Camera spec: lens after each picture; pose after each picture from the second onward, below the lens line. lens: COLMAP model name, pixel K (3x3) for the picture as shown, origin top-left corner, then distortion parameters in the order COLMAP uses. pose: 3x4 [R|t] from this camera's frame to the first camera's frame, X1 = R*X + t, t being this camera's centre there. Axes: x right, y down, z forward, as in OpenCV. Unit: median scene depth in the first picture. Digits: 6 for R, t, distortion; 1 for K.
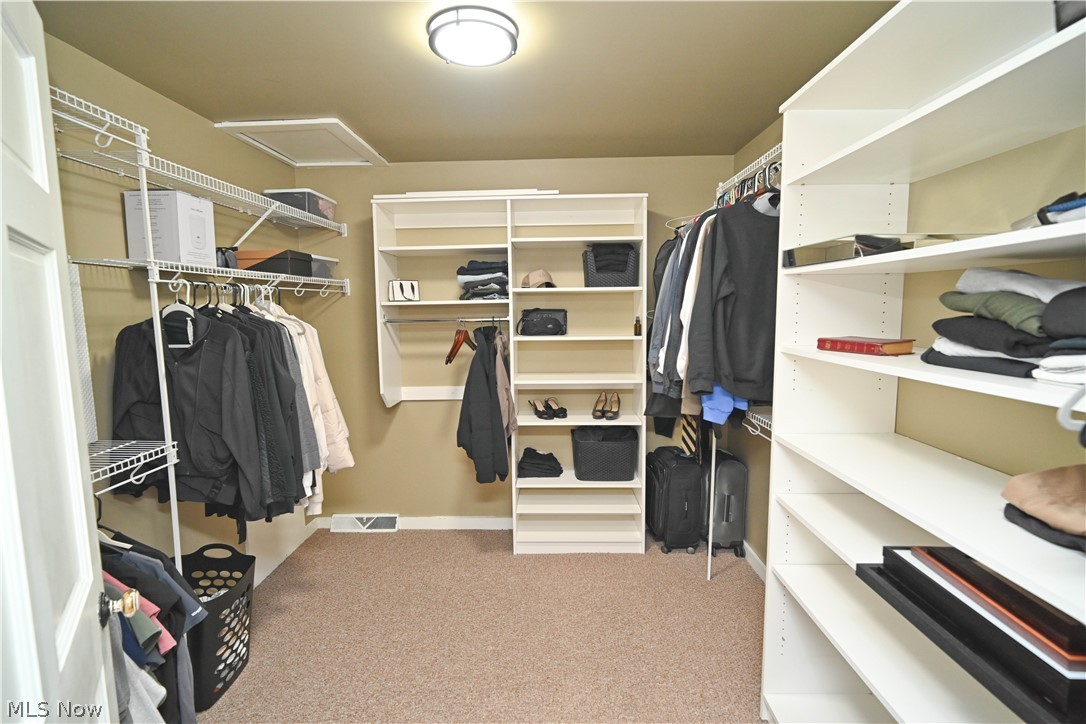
lens RADIAL K [[507.4, 0, 546.5], [0, 507.4, 360.5], [0, 0, 1]] dist [-0.007729, -0.000858]
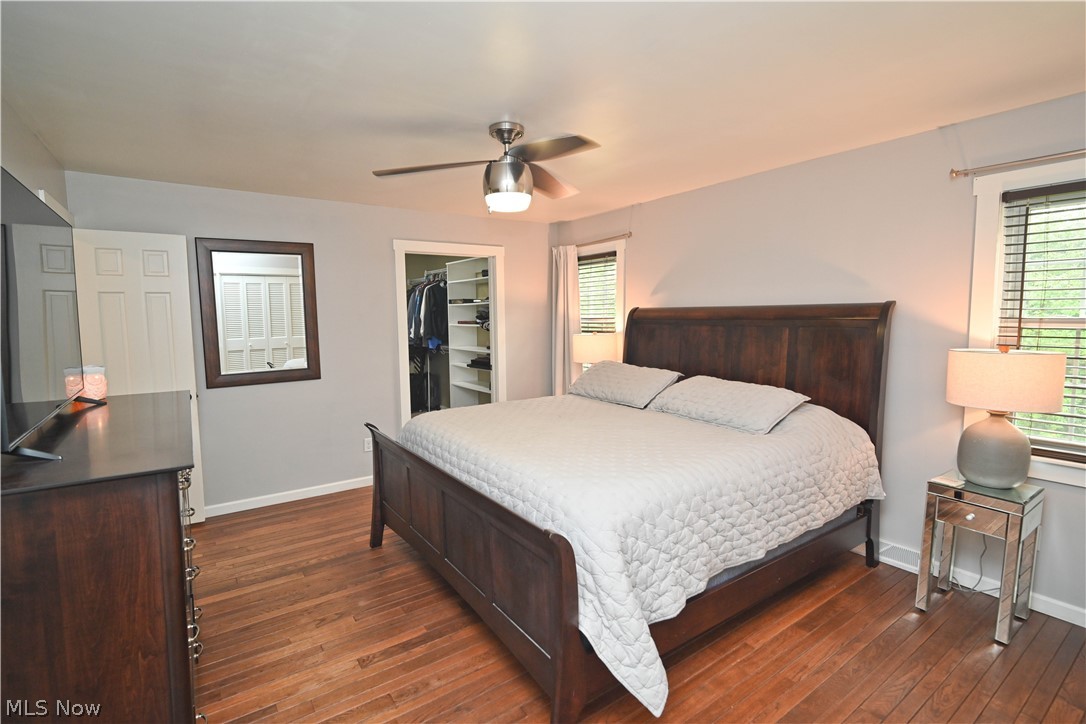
lens RADIAL K [[507.4, 0, 544.2], [0, 507.4, 364.0], [0, 0, 1]] dist [-0.007729, -0.000858]
pose [[0.809812, -0.046433, 0.584849, -1.064410], [0.056911, 0.998379, 0.000462, 0.273980], [-0.583923, 0.032911, 0.811142, -2.209140]]
